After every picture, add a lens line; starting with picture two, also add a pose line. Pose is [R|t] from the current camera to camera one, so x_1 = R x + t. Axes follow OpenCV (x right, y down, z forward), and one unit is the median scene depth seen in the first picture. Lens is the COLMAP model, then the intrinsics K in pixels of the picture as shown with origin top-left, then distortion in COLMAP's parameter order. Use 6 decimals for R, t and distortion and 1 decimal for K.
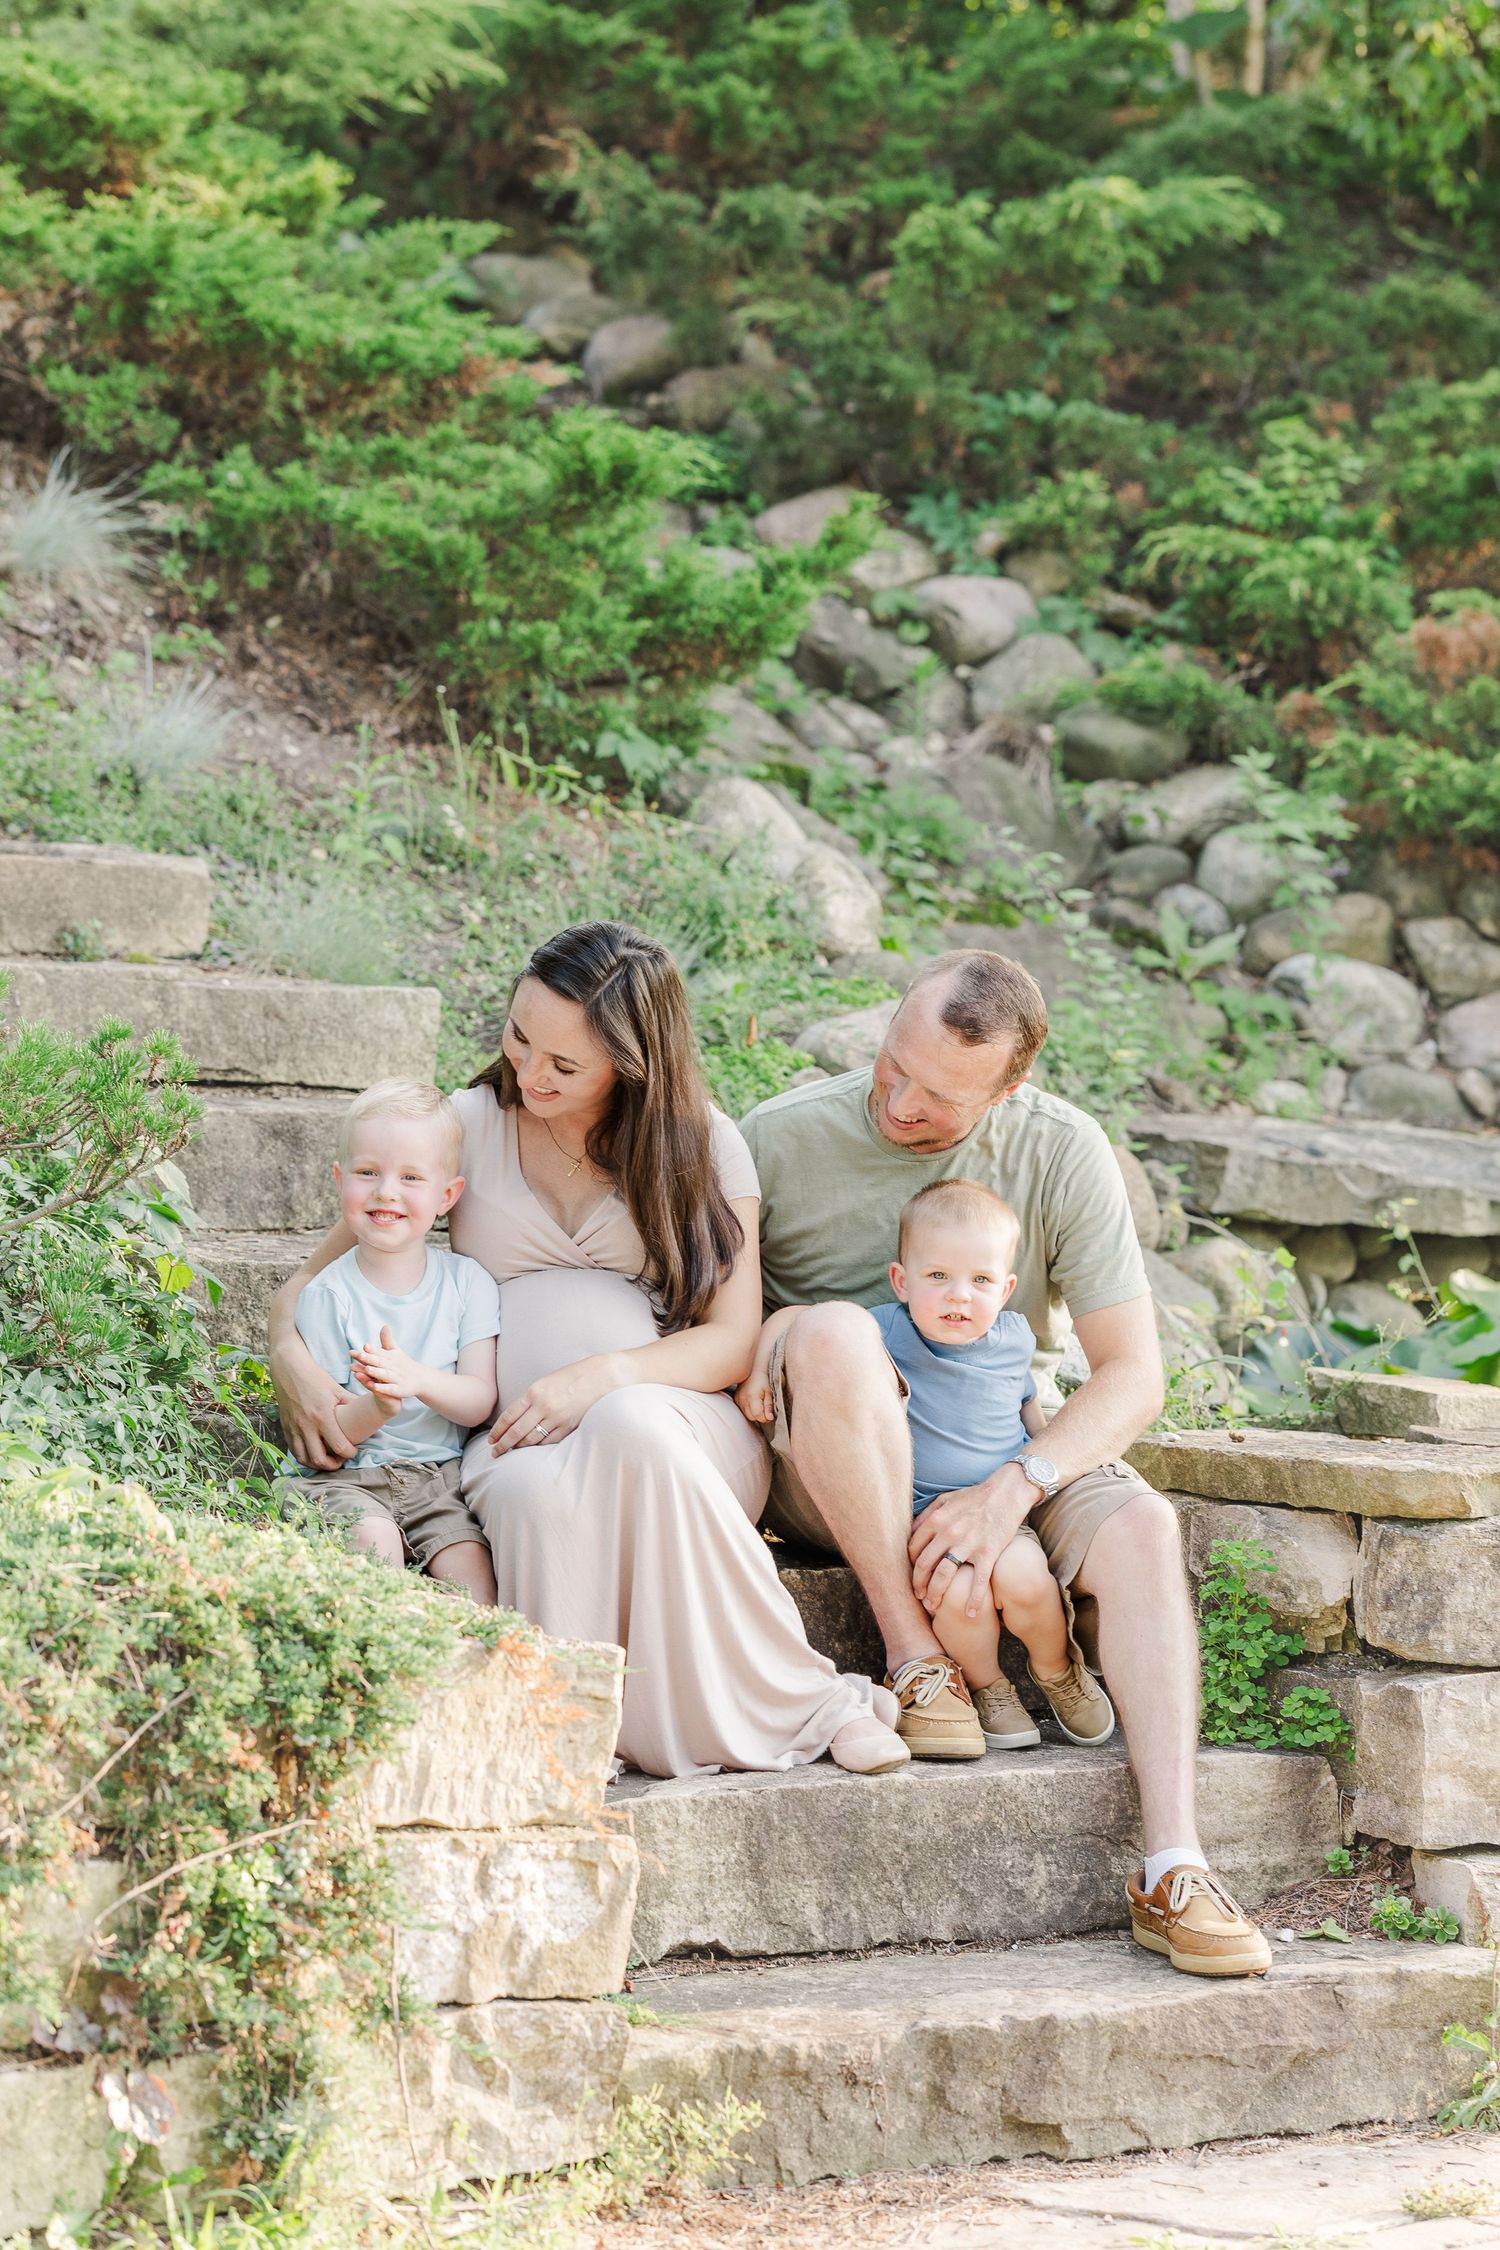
lens RADIAL K [[5786.7, 0, 753.3], [0, 5786.7, 1126.7], [0, 0, 1]] dist [0.026875, 0.000000]
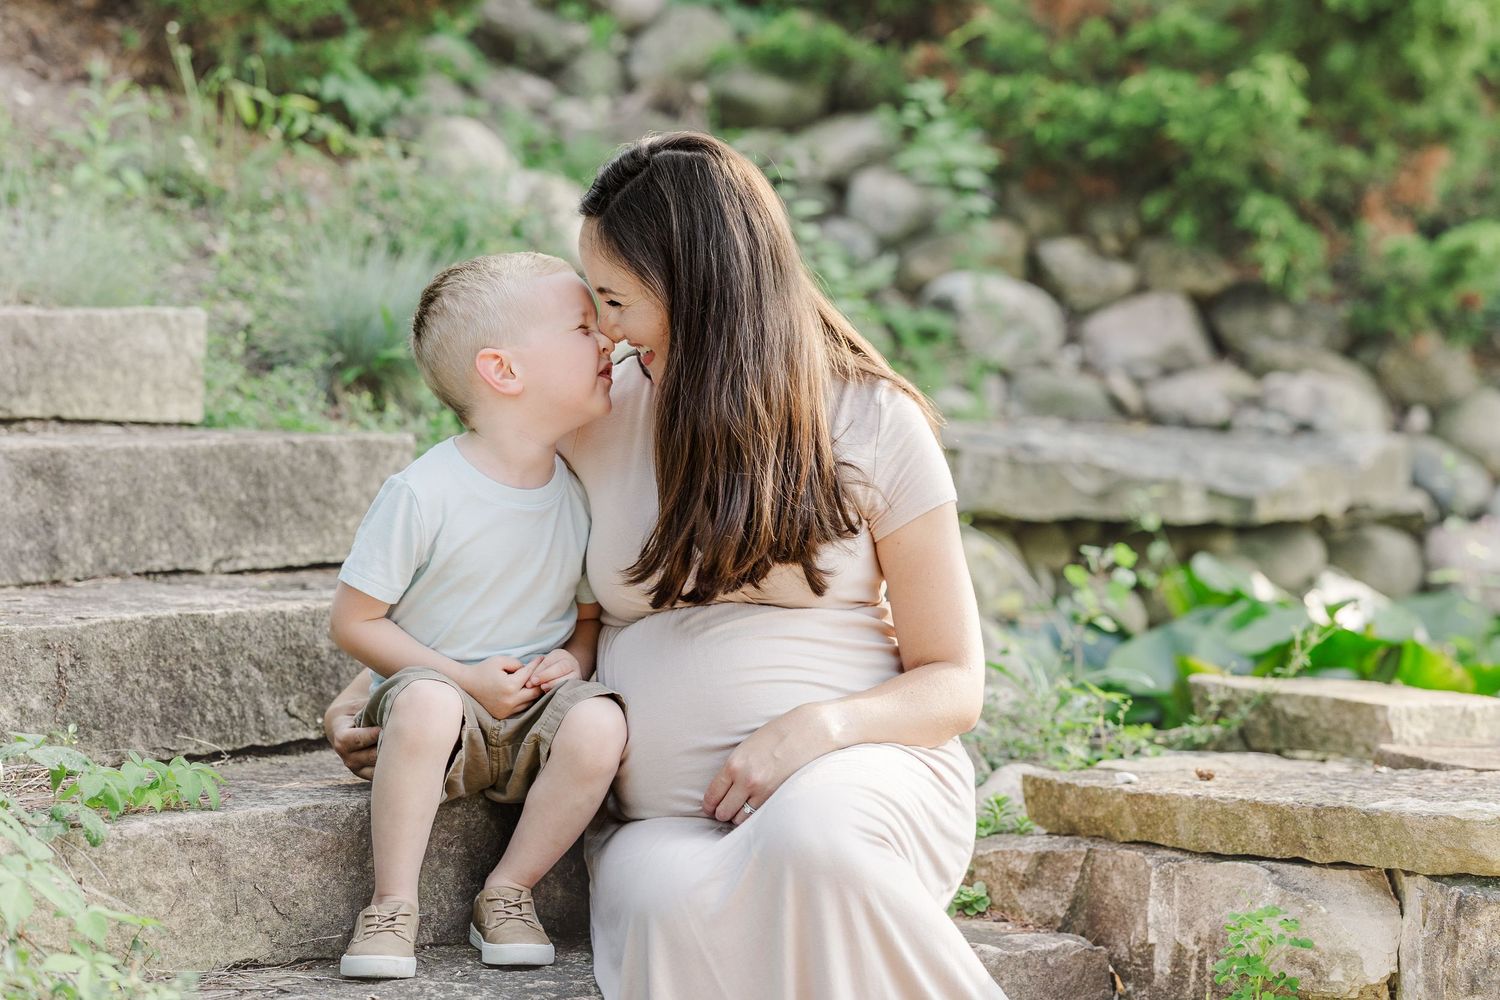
lens RADIAL K [[3857.8, 0, 745.0], [0, 3857.8, 498.6], [0, 0, 1]] dist [0.026875, 0.000000]
pose [[0.993315, -0.047986, 0.104987, -0.027699], [0.046918, 0.998819, 0.012623, 0.002067], [-0.105468, -0.007613, 0.994394, 0.303783]]
